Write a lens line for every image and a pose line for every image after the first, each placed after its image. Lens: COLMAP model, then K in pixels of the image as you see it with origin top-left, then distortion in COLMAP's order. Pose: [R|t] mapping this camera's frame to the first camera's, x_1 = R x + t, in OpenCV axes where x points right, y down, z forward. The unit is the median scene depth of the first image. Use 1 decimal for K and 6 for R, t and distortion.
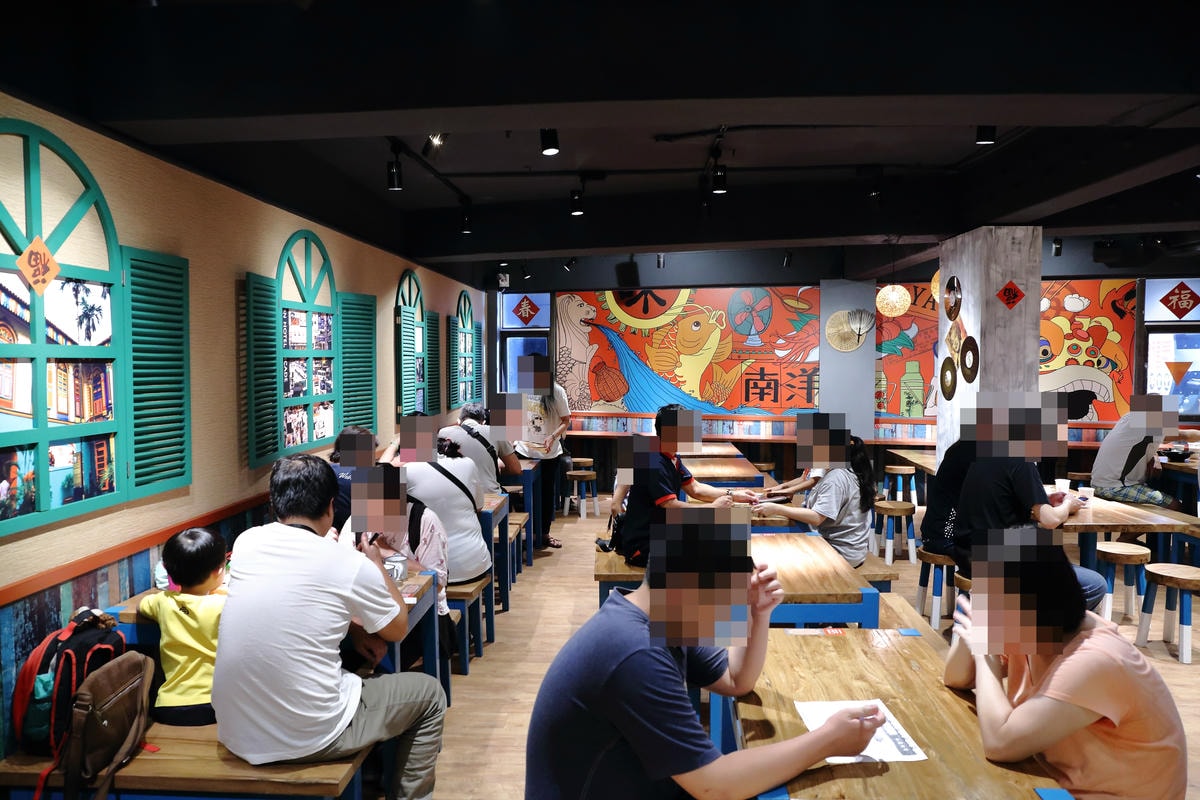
lens RADIAL K [[817.3, 0, 598.5], [0, 817.3, 400.5], [0, 0, 1]] dist [-0.092974, 0.064608]
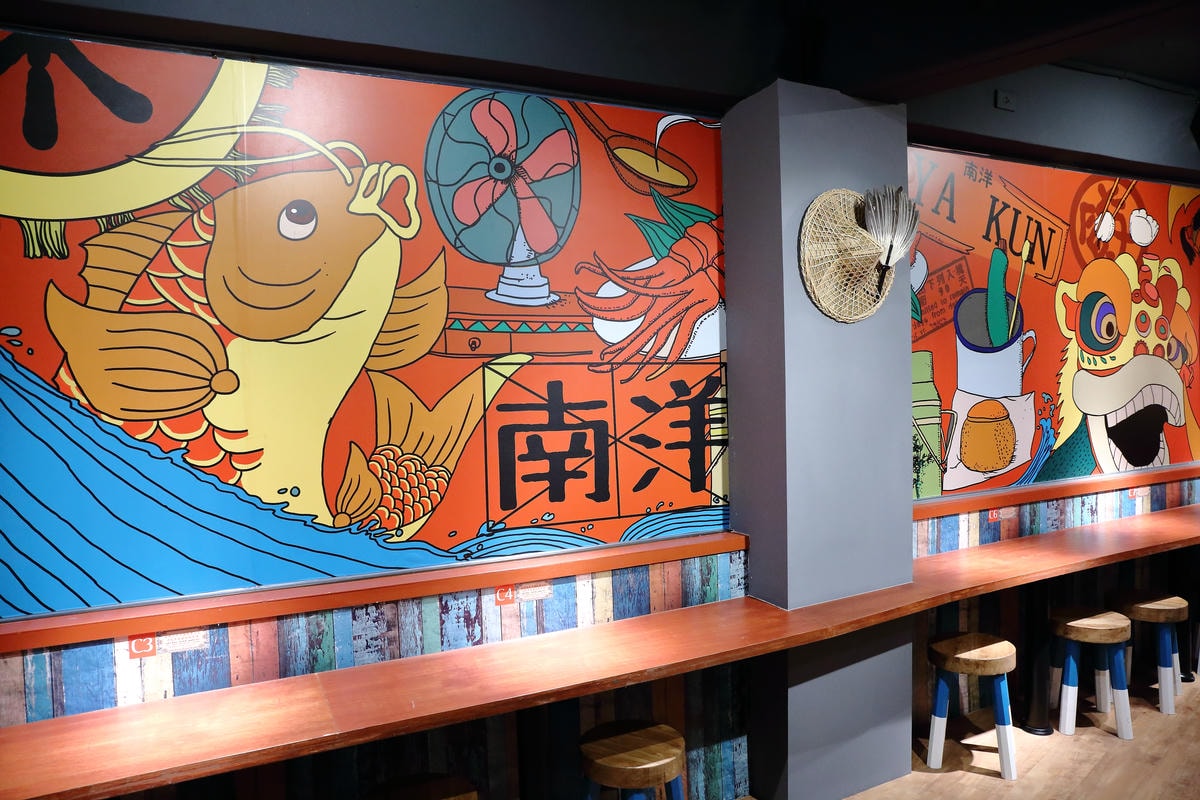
lens RADIAL K [[817.3, 0, 602.2], [0, 817.3, 397.1], [0, 0, 1]] dist [-0.092974, 0.064608]
pose [[0.713101, -0.046295, 0.699531, 0.015971], [0.056676, 0.998358, 0.008295, -0.037144], [-0.698767, 0.033732, 0.714554, 0.794465]]
